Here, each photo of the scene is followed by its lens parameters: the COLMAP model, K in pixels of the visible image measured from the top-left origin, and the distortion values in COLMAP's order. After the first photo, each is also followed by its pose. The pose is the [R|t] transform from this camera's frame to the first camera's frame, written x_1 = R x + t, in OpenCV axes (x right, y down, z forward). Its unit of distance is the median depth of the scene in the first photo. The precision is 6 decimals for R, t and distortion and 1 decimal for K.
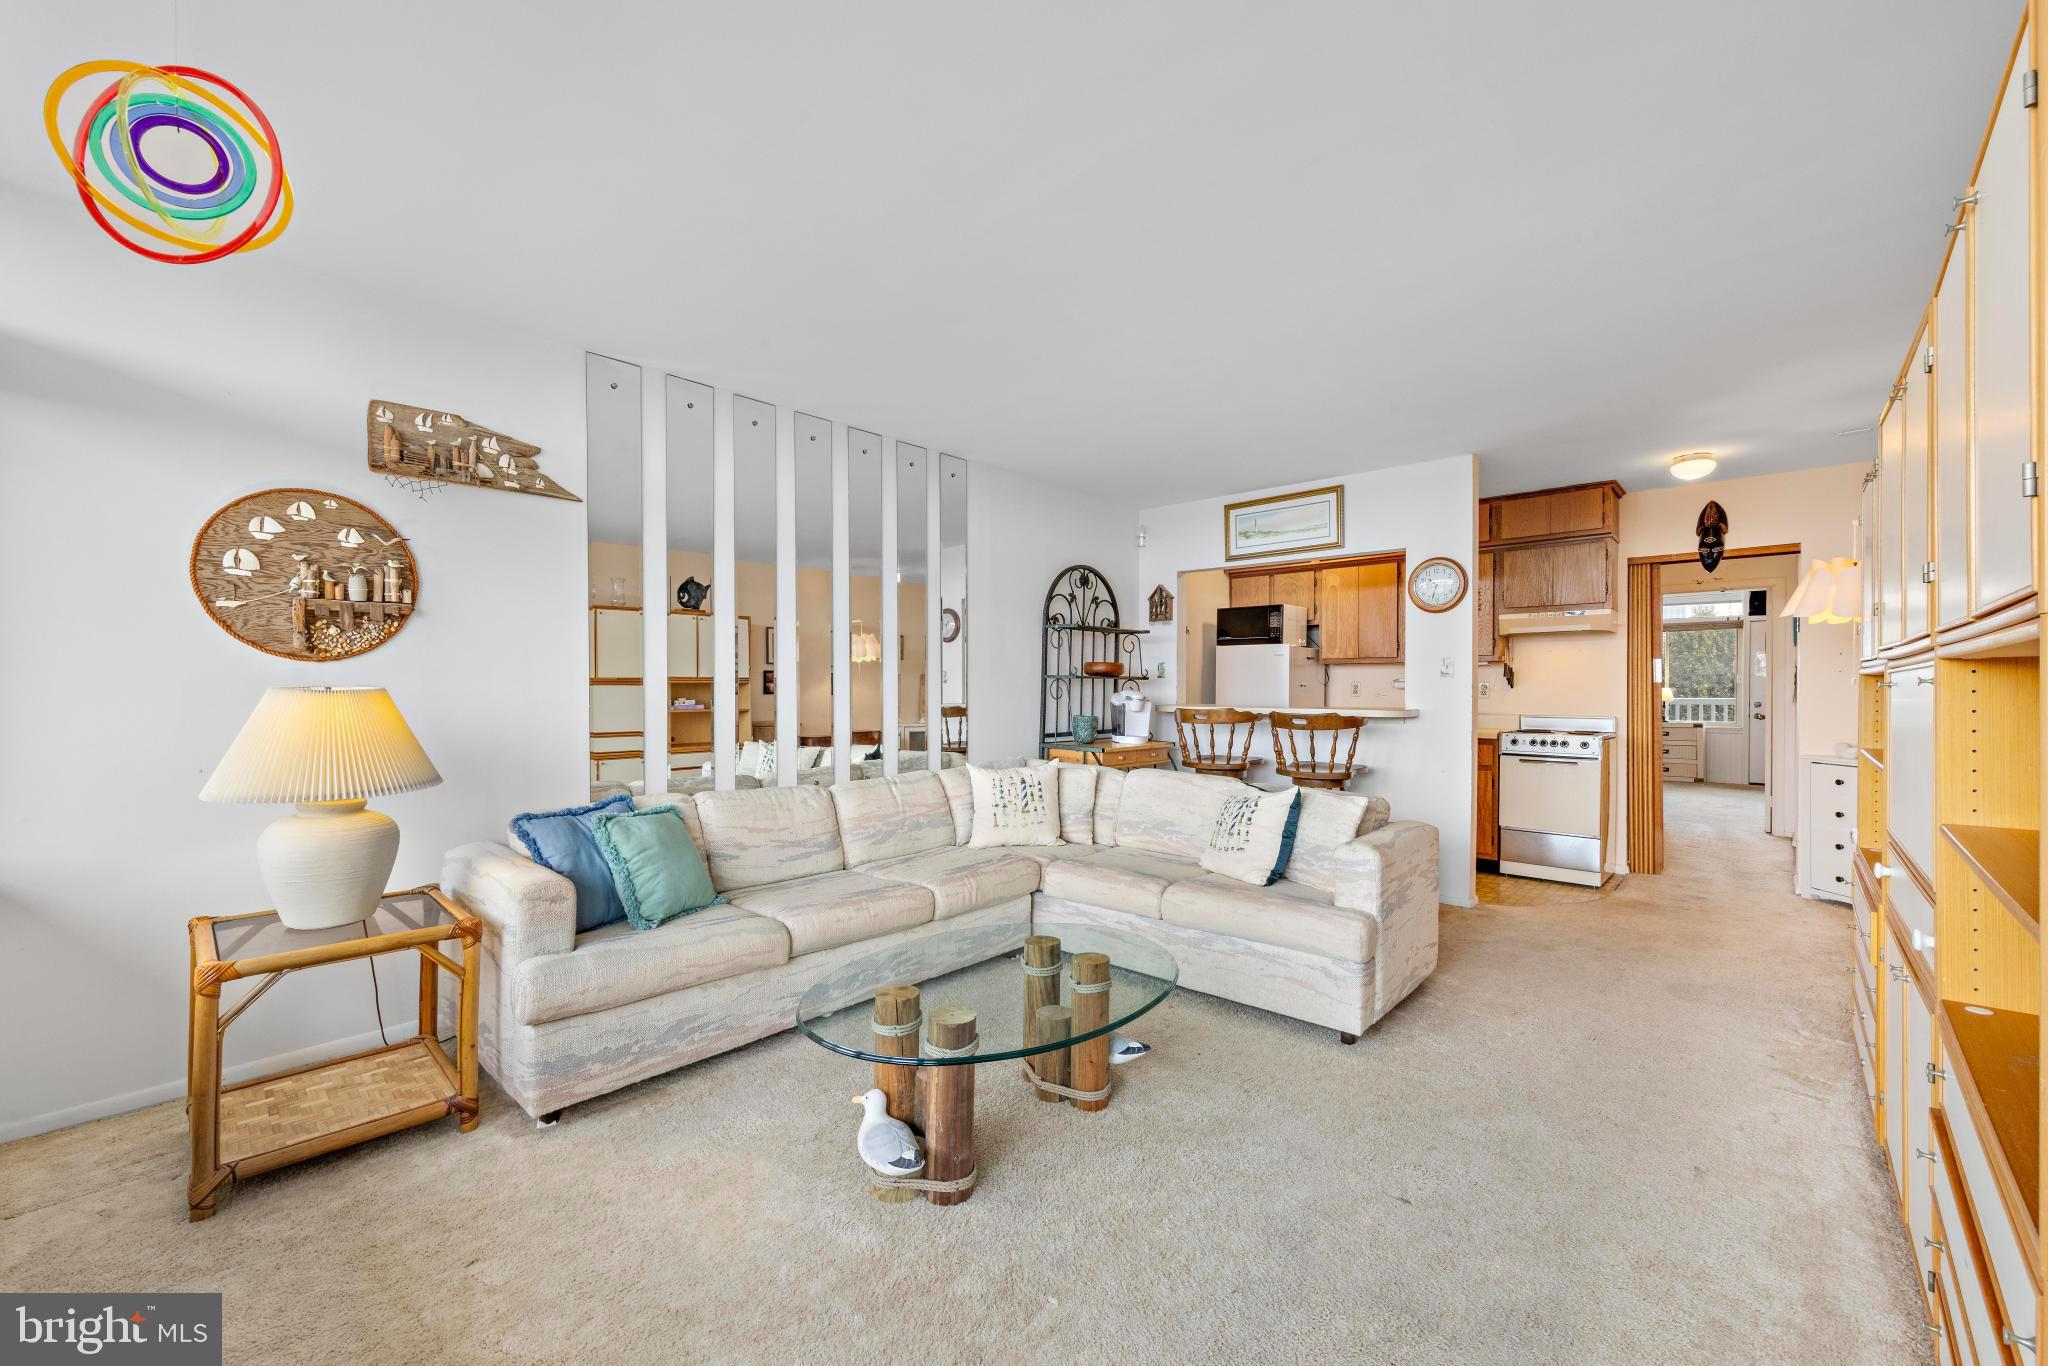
lens RADIAL K [[801.3, 0, 1023.7], [0, 801.3, 695.7], [0, 0, 1]] dist [0.001464, 0.000089]
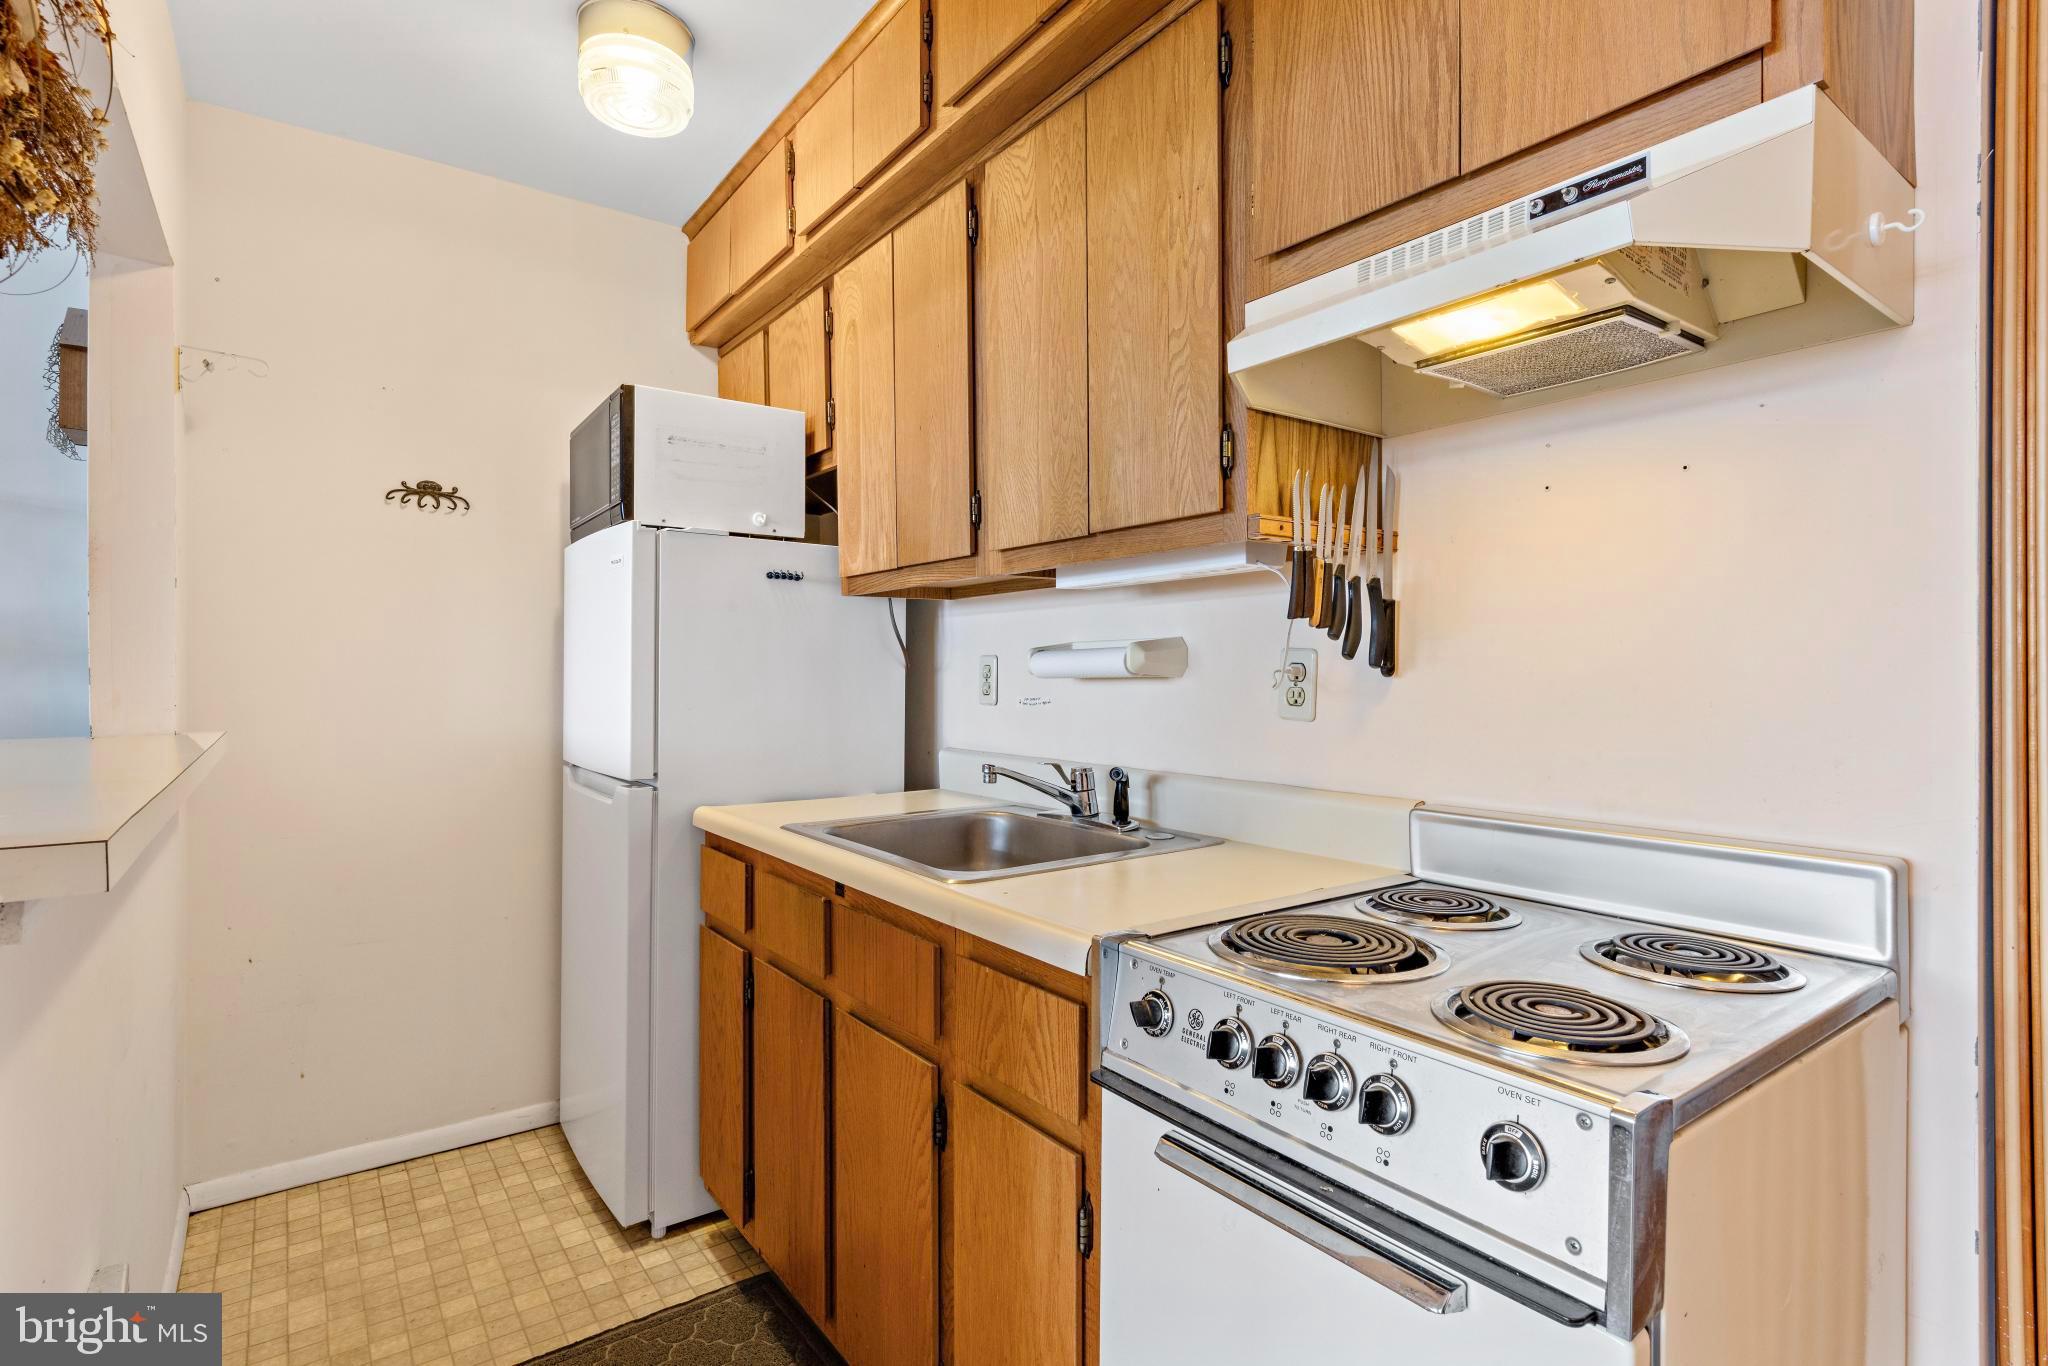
lens RADIAL K [[994.0, 0, 1024.0], [0, 994.0, 683.0], [0, 0, 1]] dist [0.003711, 0.000646]
pose [[0.983161, -0.000781, -0.182742, 0.611448], [0.000305, 0.999996, -0.002635, -0.007595], [0.182743, 0.002535, 0.983157, 0.784981]]
